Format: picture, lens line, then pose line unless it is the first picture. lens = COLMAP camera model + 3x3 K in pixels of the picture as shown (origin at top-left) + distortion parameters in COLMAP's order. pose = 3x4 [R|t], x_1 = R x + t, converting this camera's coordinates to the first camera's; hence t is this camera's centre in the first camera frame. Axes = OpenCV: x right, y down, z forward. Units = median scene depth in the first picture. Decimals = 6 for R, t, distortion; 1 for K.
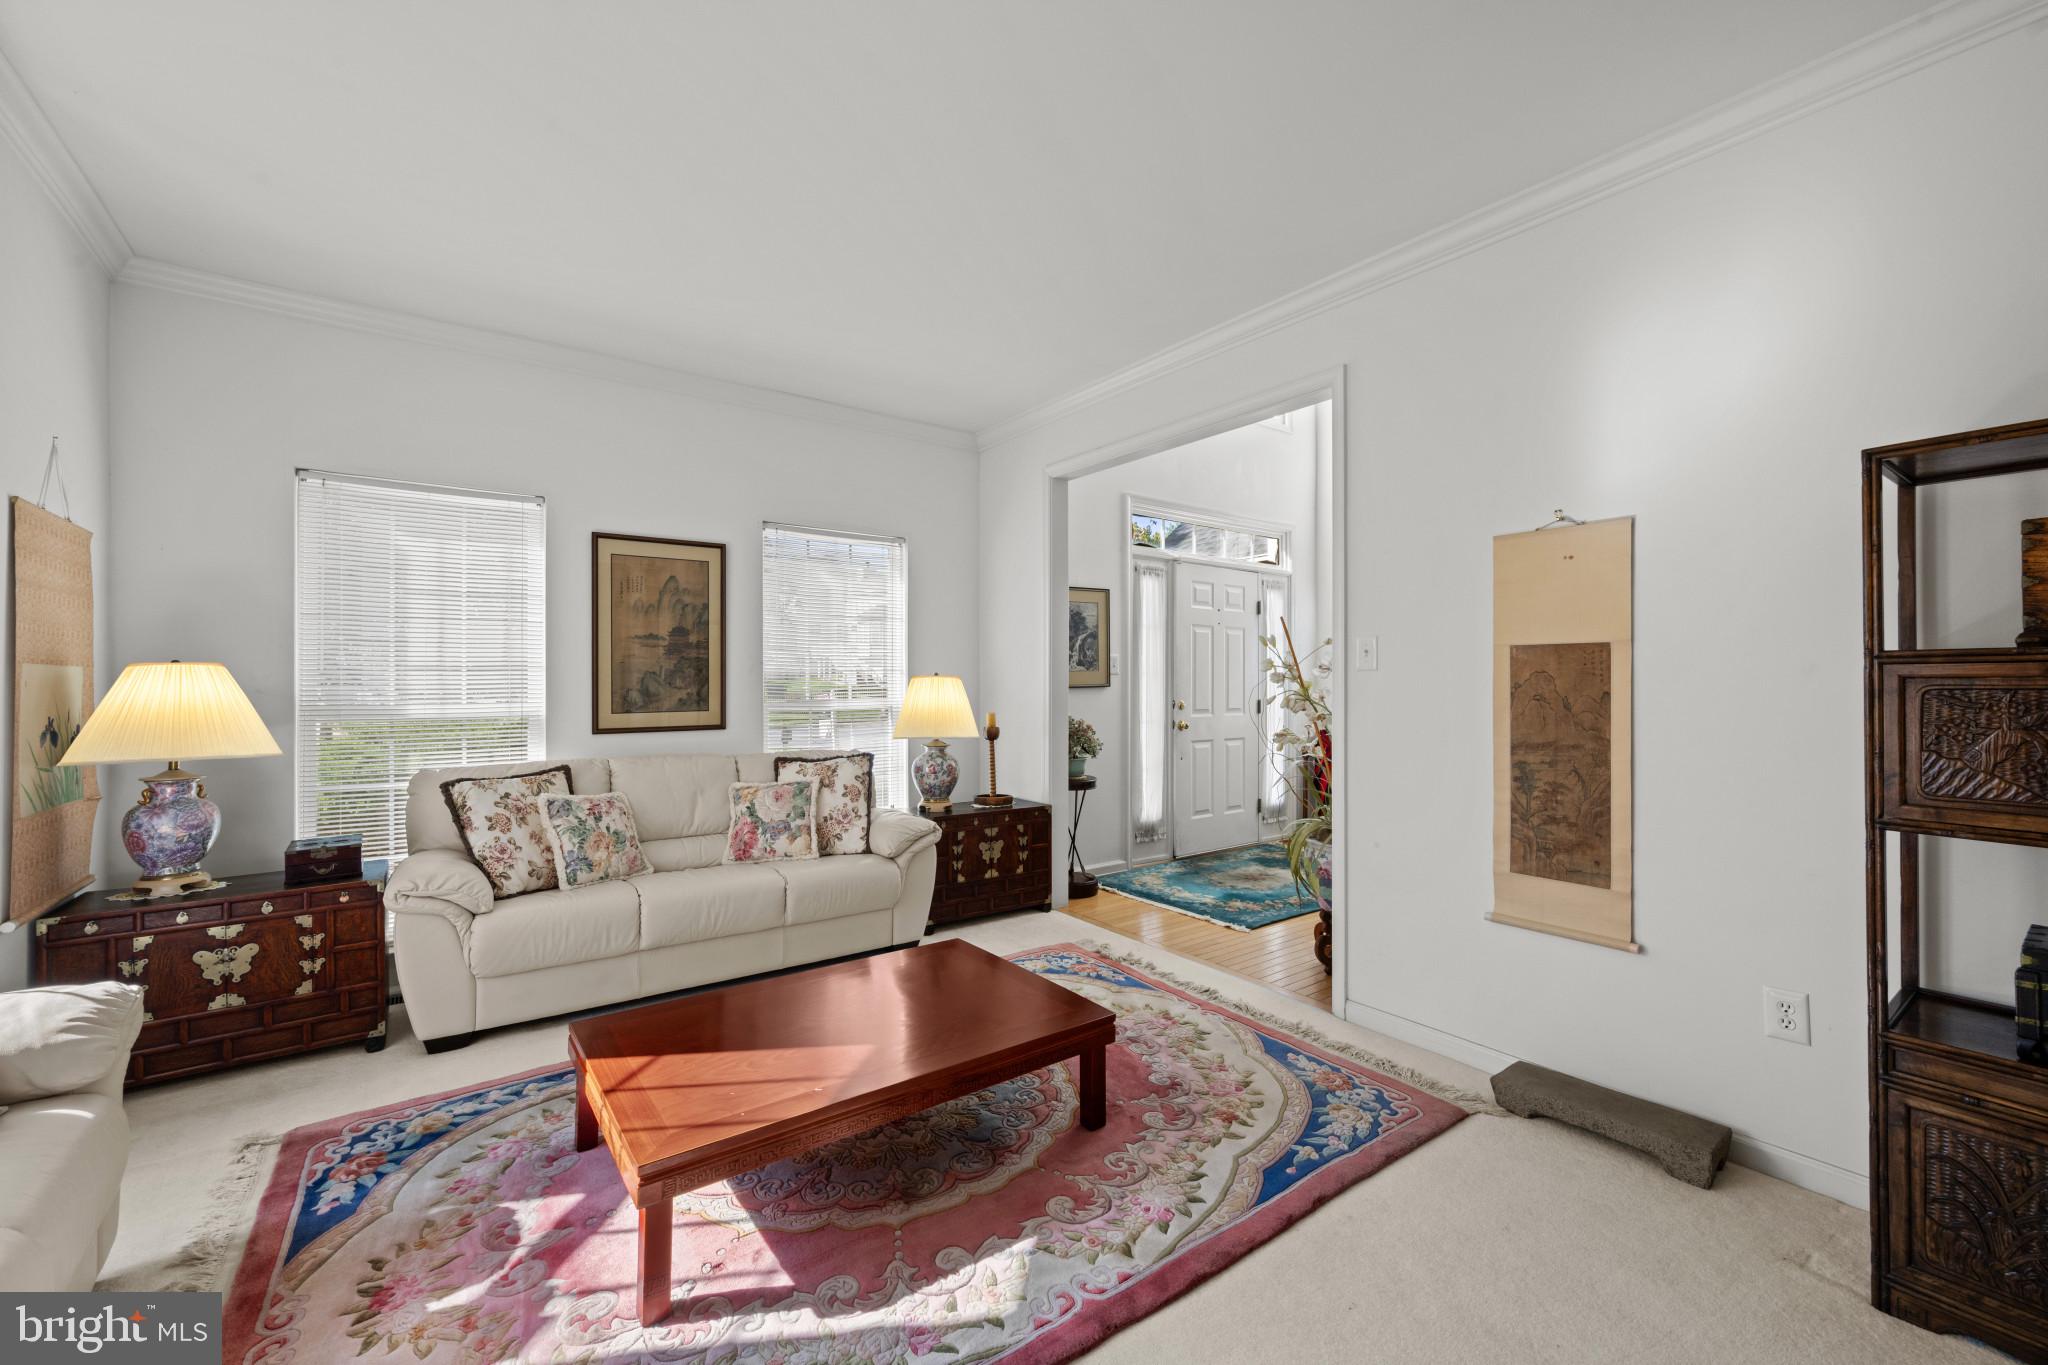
lens RADIAL K [[811.9, 0, 1029.7], [0, 811.9, 679.1], [0, 0, 1]] dist [-0.001849, 0.000146]
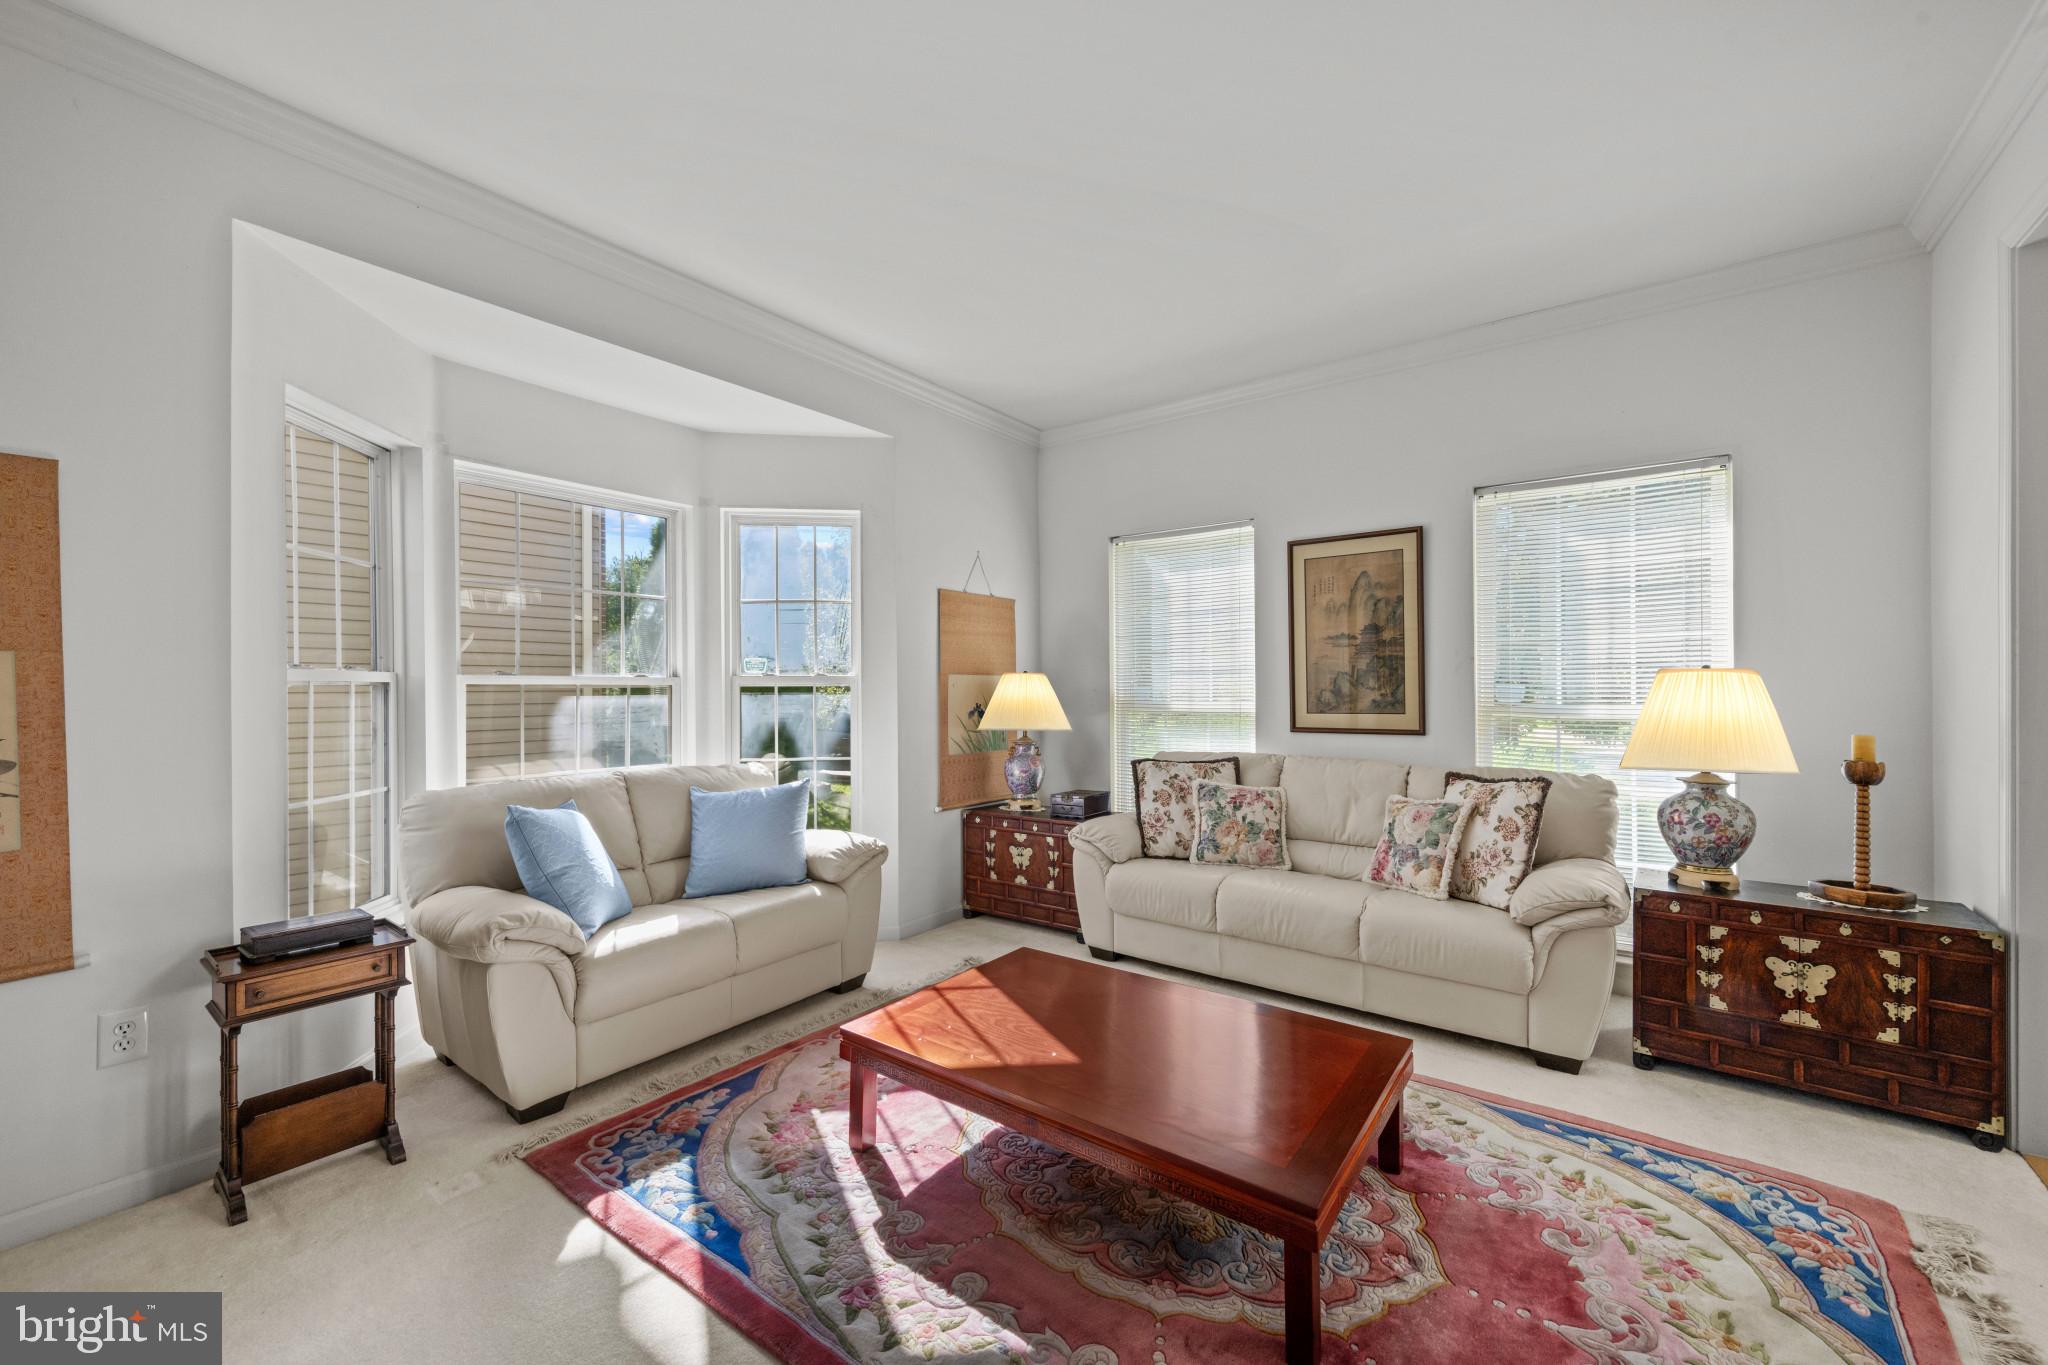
lens RADIAL K [[811.9, 0, 1023.9], [0, 811.9, 687.6], [0, 0, 1]] dist [-0.001849, 0.000146]
pose [[0.281039, -0.001920, -0.959694, 0.400759], [0.005813, 0.999983, -0.000298, 0.008419], [0.959679, -0.005495, 0.281045, 0.384563]]
